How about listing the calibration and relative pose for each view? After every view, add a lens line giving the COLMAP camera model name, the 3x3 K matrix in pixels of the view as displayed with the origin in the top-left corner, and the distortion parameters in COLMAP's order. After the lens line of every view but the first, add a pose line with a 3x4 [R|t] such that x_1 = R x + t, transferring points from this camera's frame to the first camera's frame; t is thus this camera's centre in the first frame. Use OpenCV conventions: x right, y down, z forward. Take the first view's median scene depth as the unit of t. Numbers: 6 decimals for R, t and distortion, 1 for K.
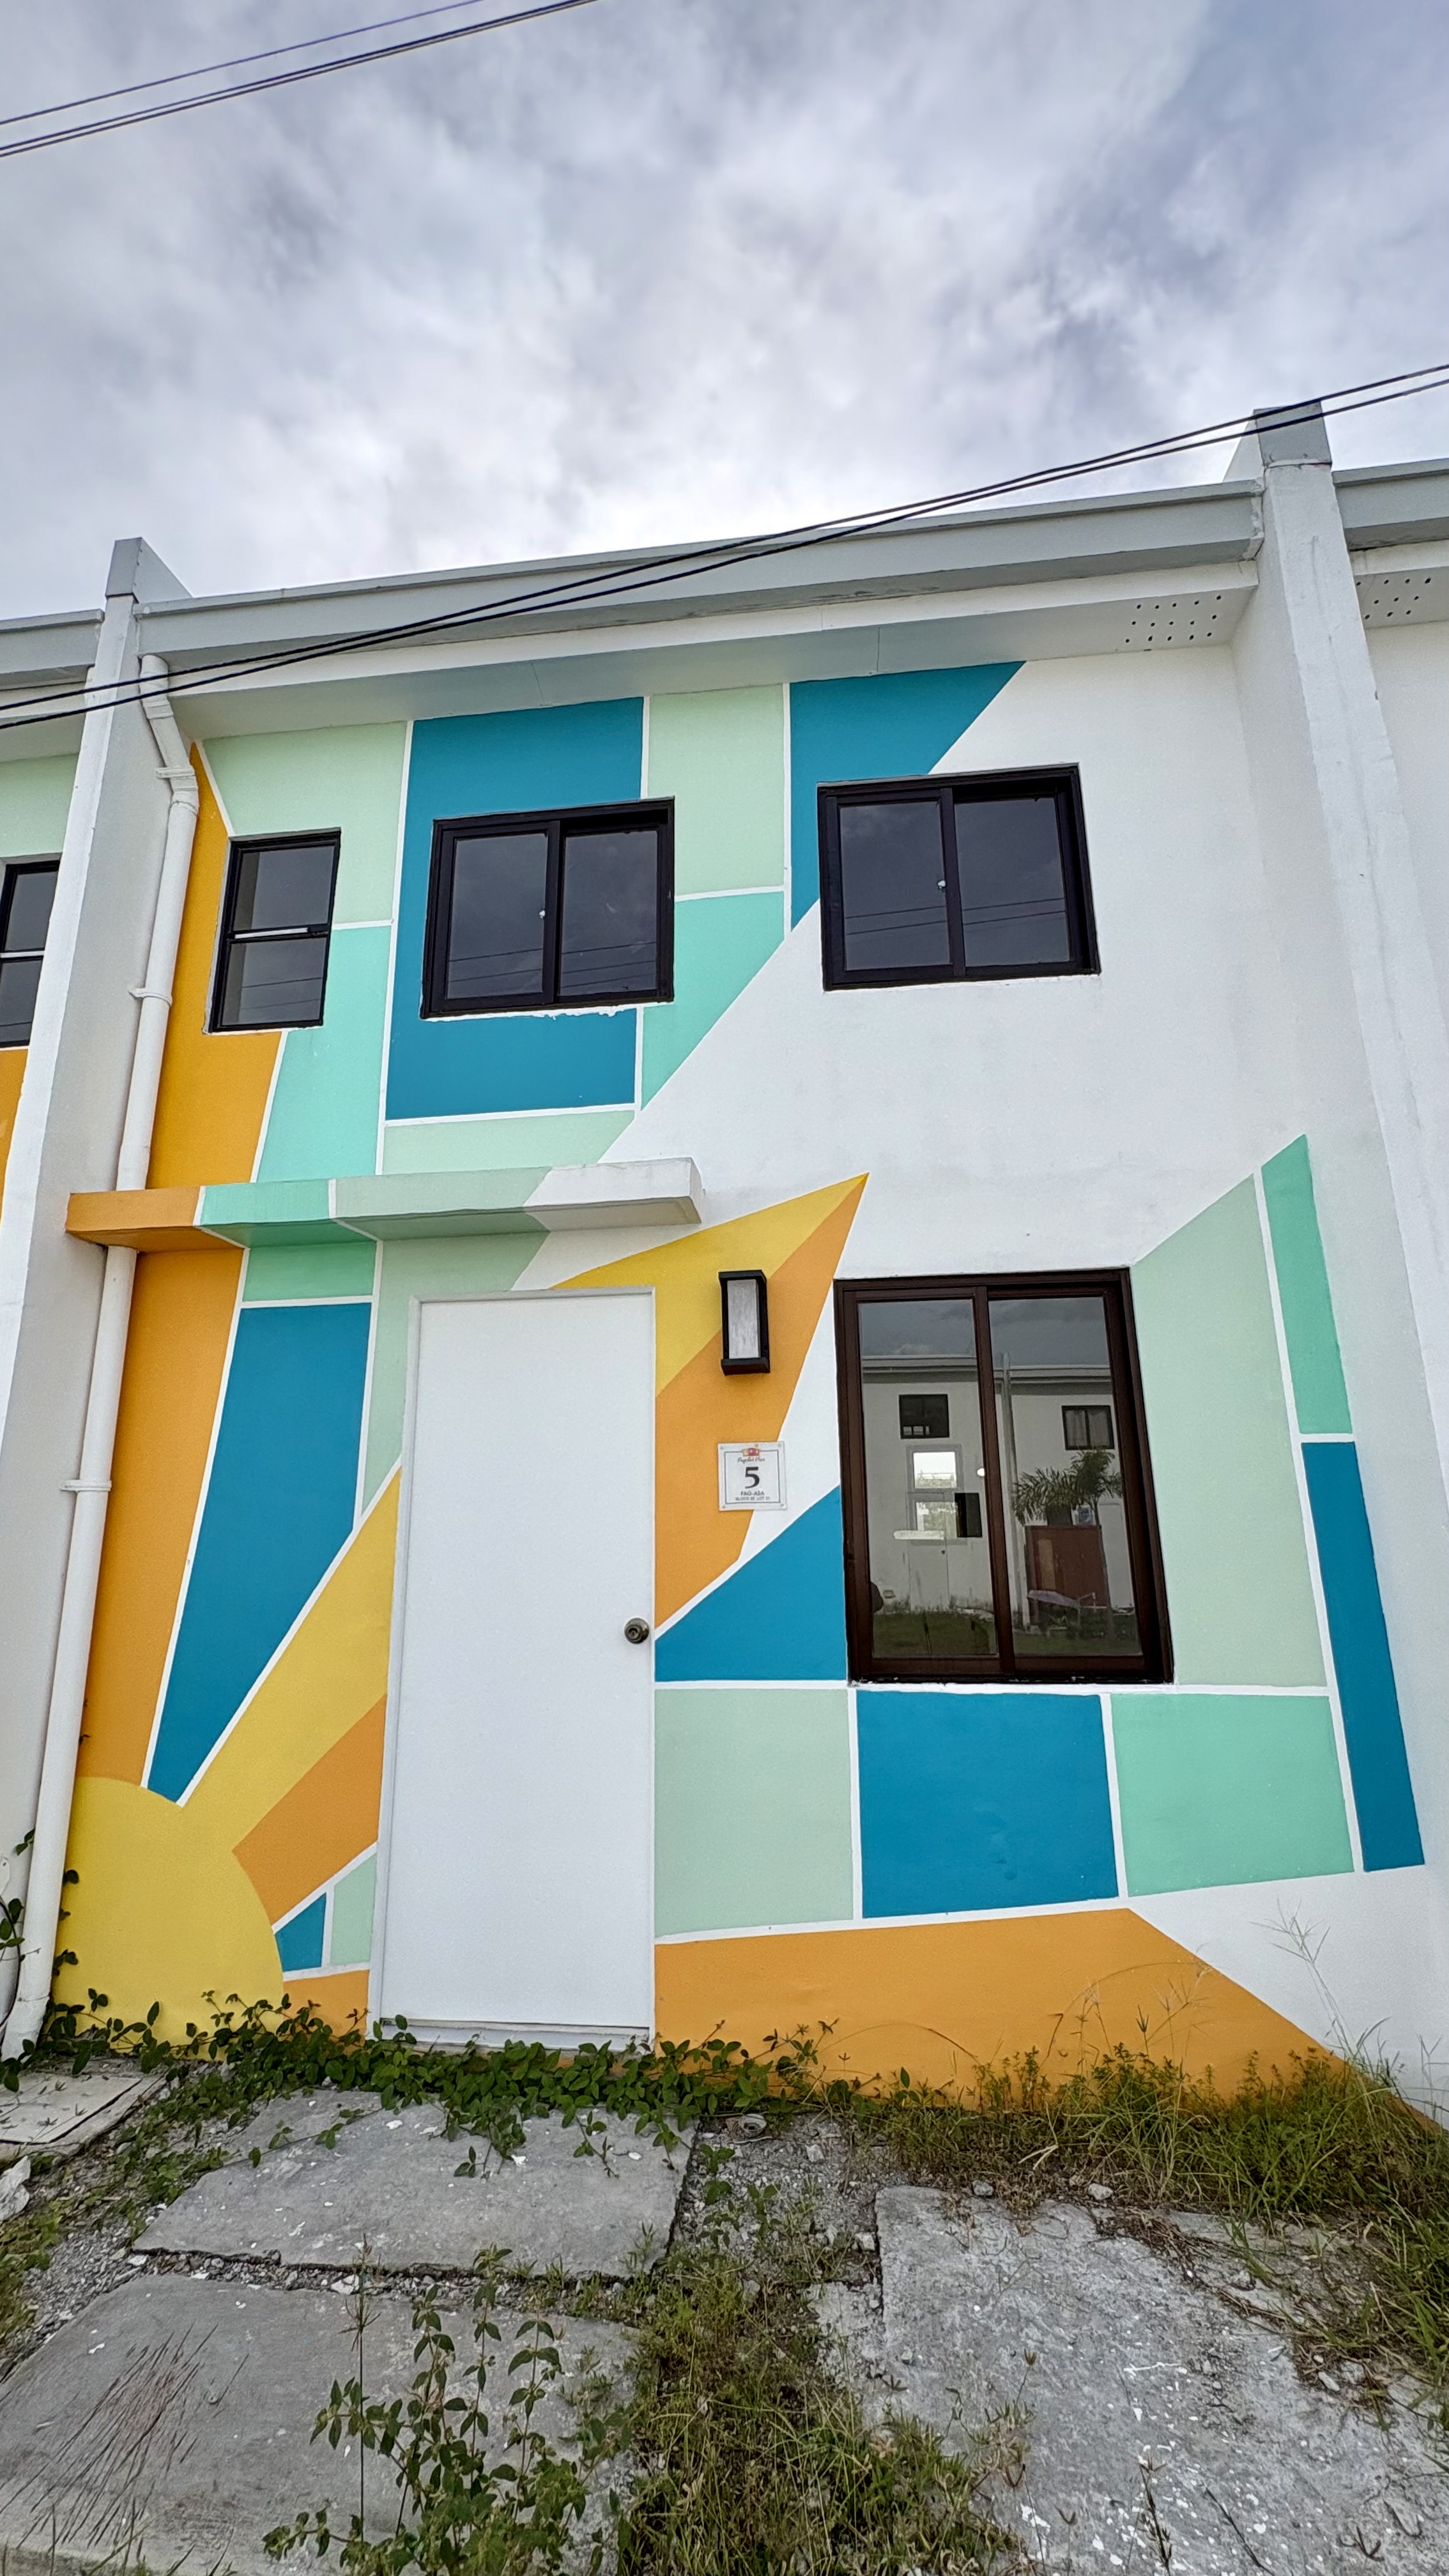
lens RADIAL K [[1033.8, 0, 690.6], [0, 1033.8, 1290.0], [0, 0, 1]] dist [-0.000132, 0.000007]
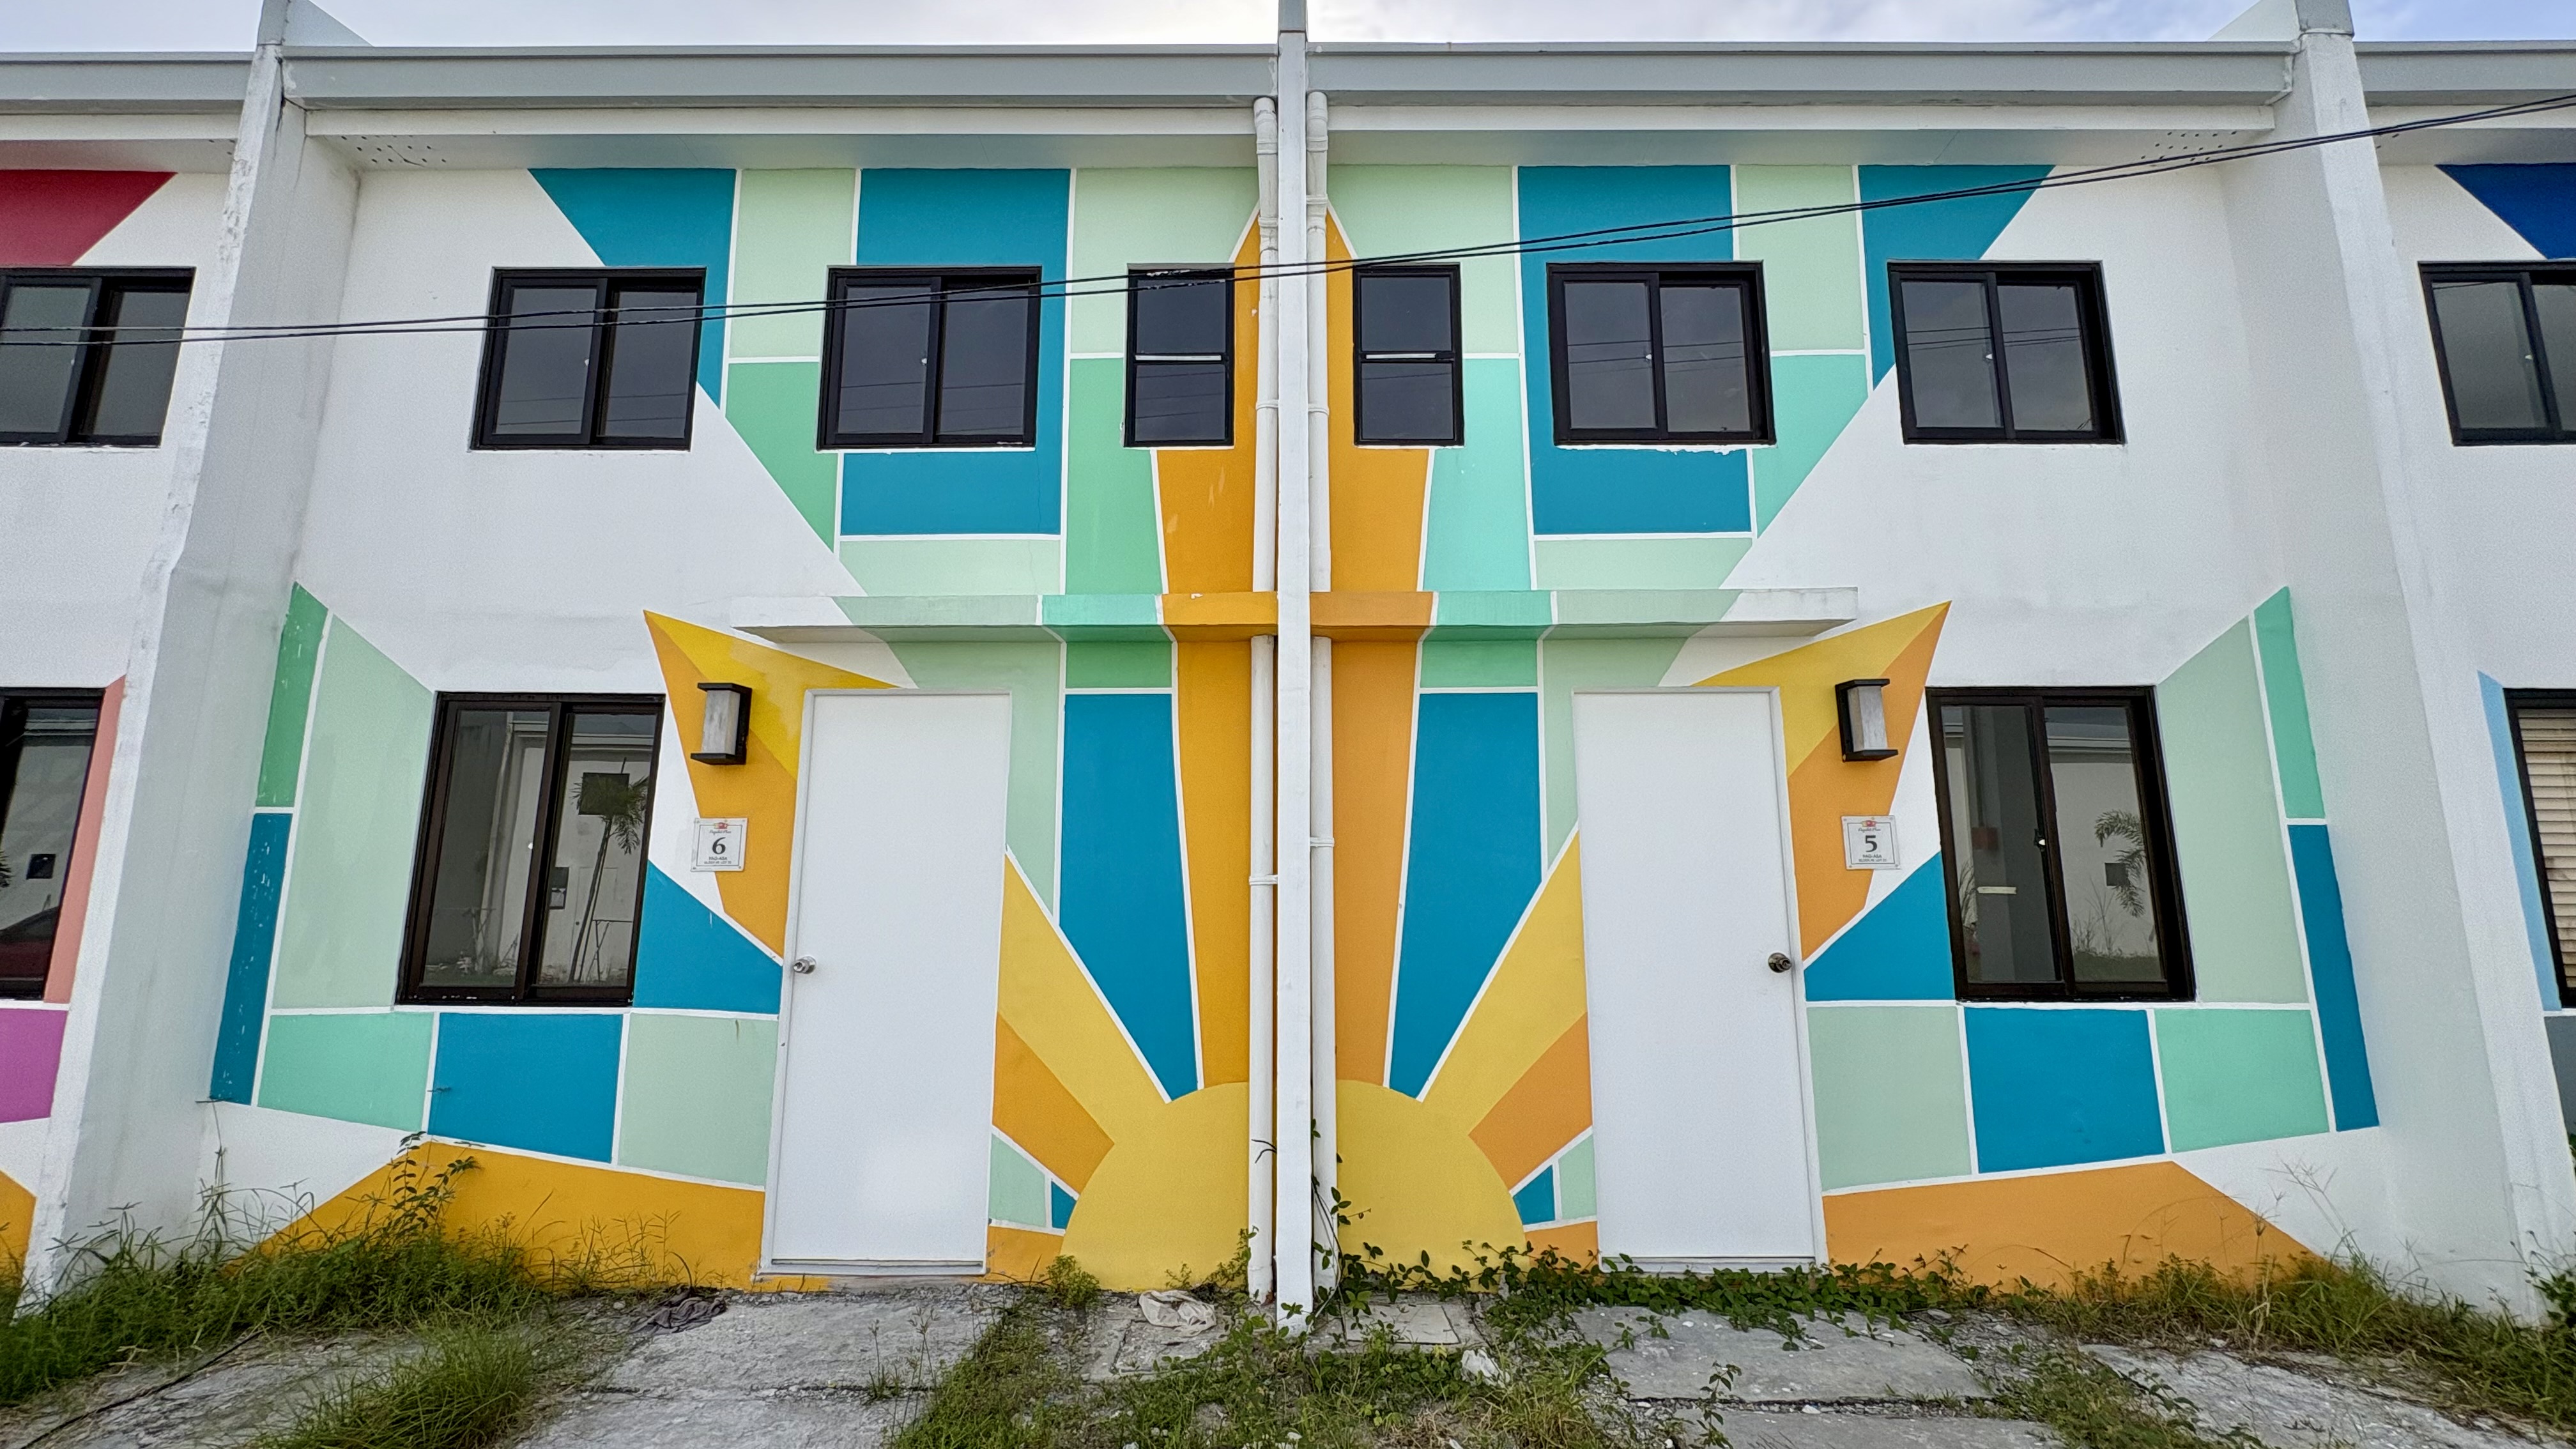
lens RADIAL K [[1029.3, 0, 1290.6], [0, 1029.3, 722.4], [0, 0, 1]] dist [-0.000342, 0.000316]
pose [[0.994342, 0.026384, 0.102900, -0.795894], [-0.034629, 0.996258, 0.079184, -0.041721], [-0.100426, -0.082299, 0.991535, -0.164092]]
